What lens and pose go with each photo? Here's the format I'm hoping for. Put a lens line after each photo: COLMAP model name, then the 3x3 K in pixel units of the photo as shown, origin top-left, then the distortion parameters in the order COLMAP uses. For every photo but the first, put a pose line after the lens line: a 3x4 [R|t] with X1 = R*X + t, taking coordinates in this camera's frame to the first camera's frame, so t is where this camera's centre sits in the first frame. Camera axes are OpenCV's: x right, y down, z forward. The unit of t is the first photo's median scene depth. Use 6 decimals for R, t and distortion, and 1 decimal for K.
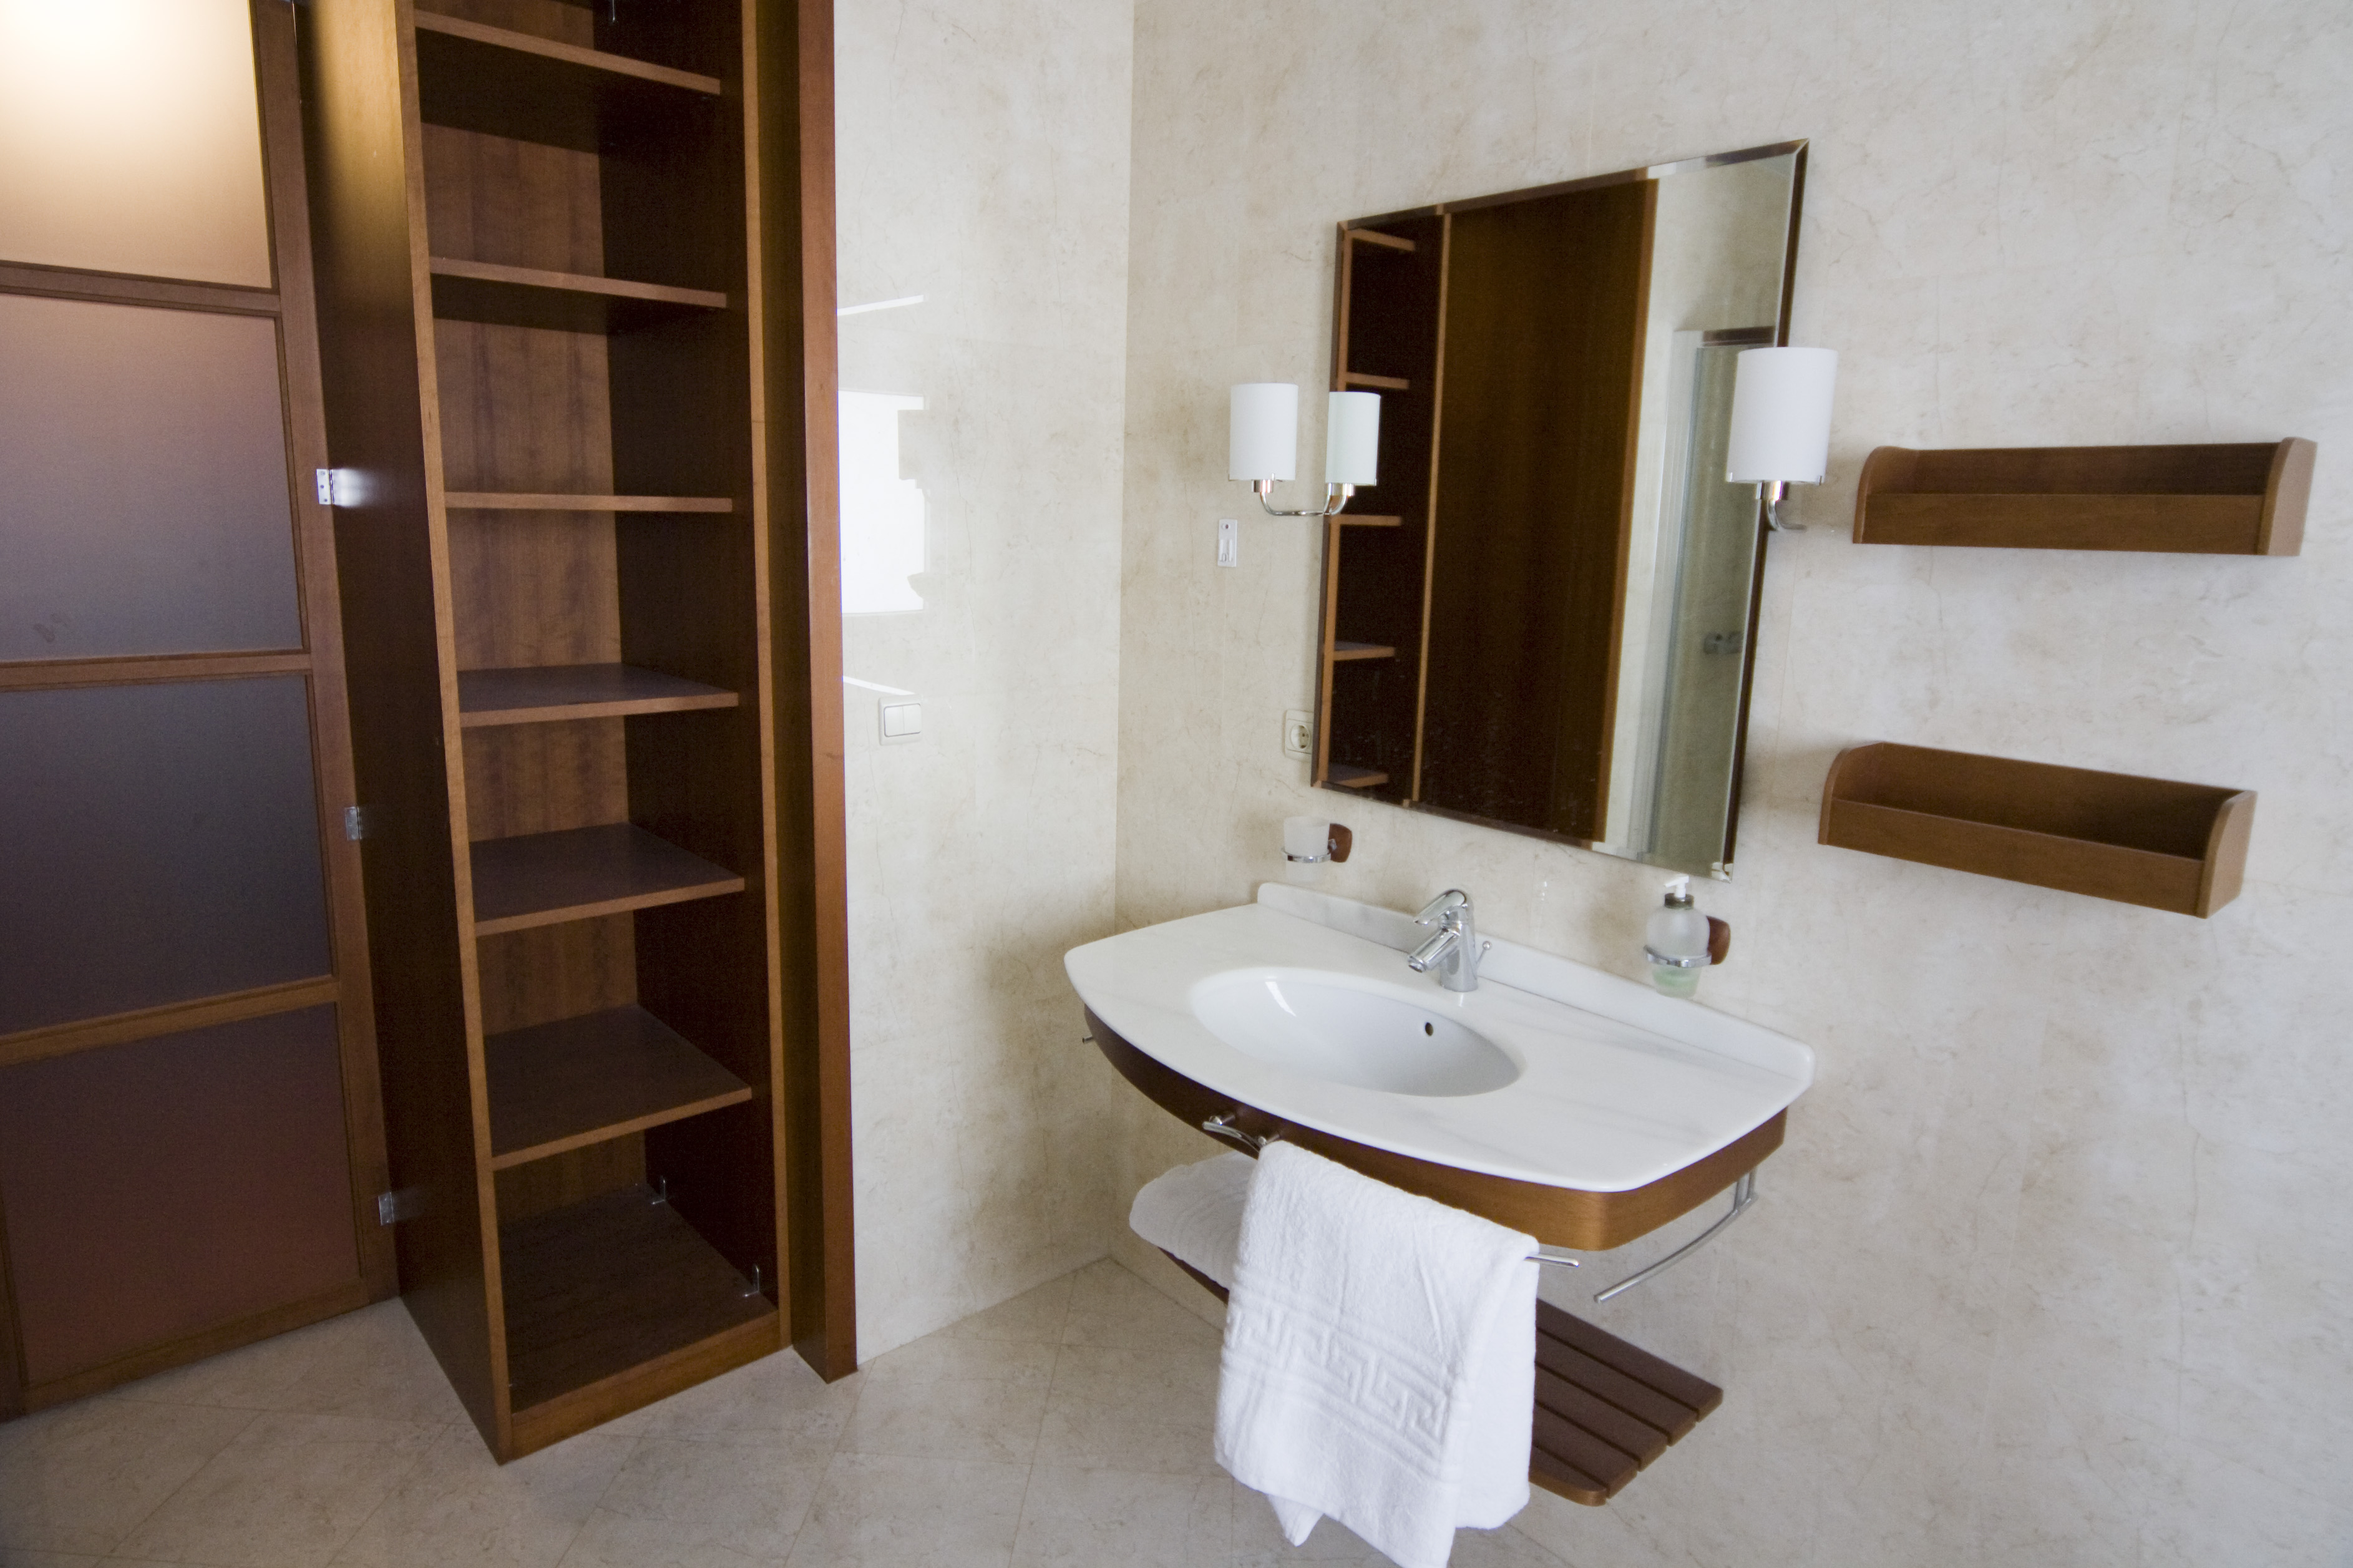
lens RADIAL K [[1357.1, 0, 1175.2], [0, 1357.1, 761.6], [0, 0, 1]] dist [-0.002041, 0.000385]
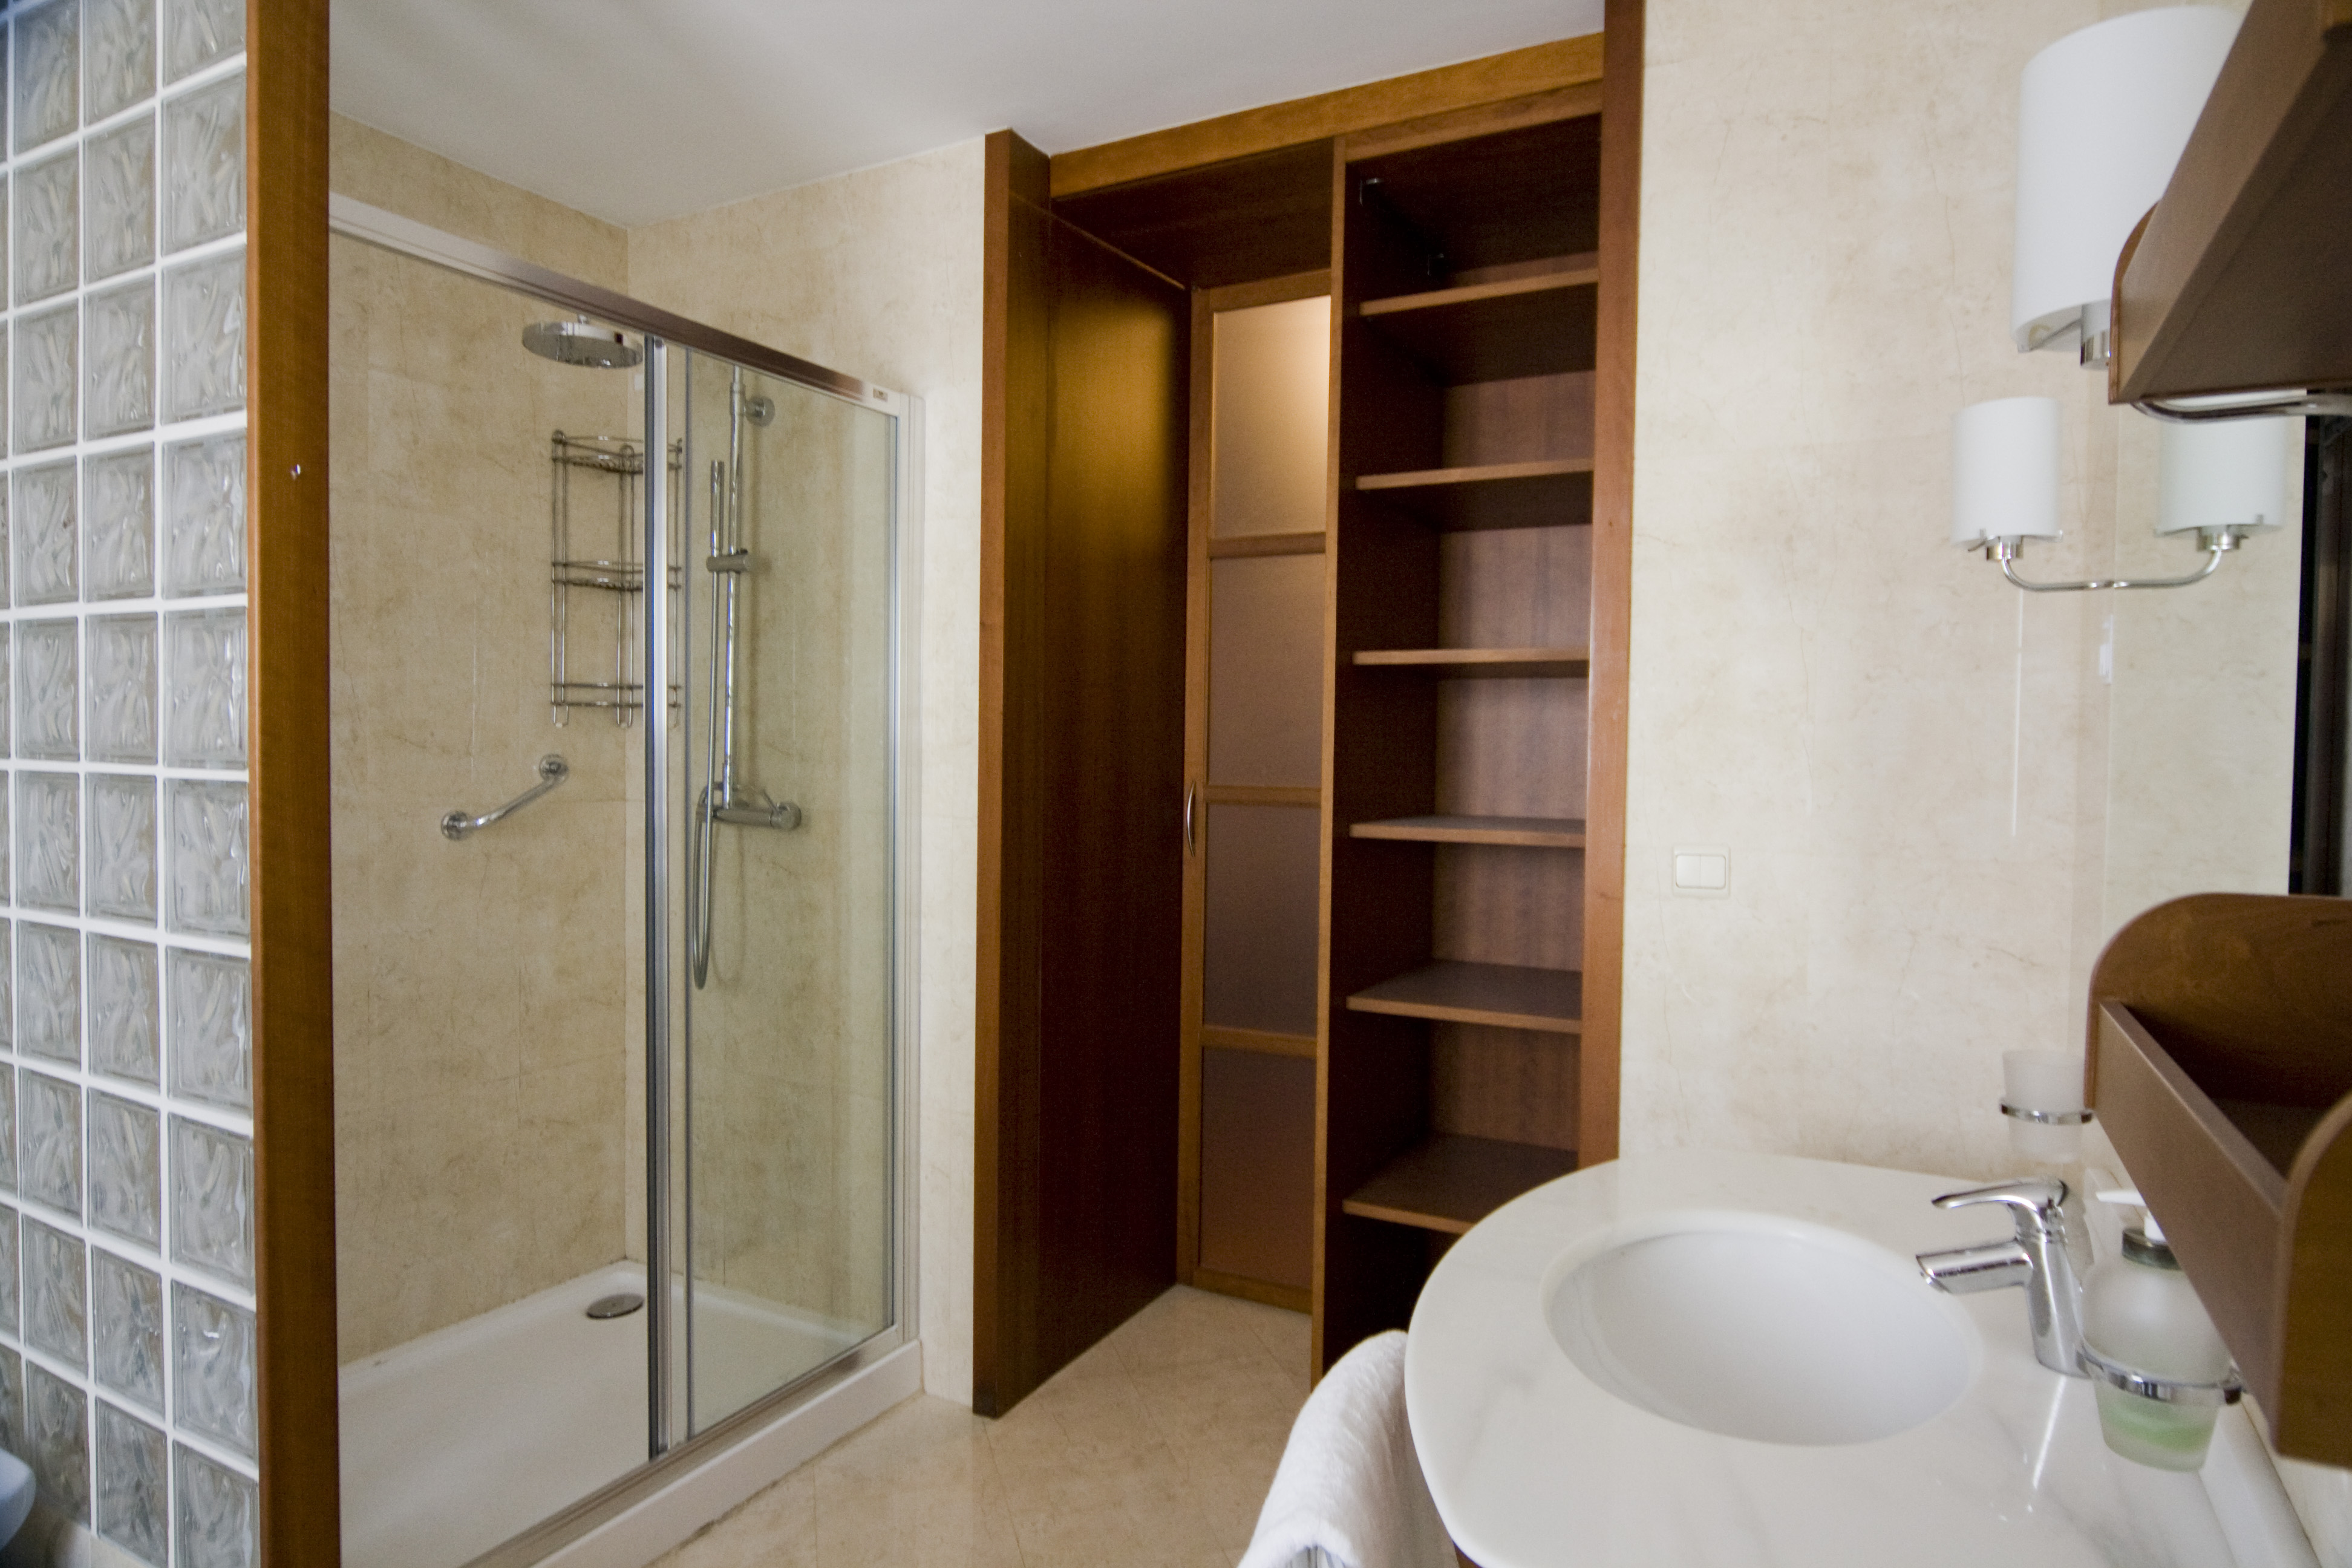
lens RADIAL K [[1315.6, 0, 1176.0], [0, 1315.6, 784.0], [0, 0, 1]] dist [-0.016289, 0.002191]
pose [[0.343648, 0.007595, -0.939068, 0.503042], [-0.175517, 0.982866, -0.056280, 0.022575], [0.922551, 0.184163, 0.339094, 0.378216]]
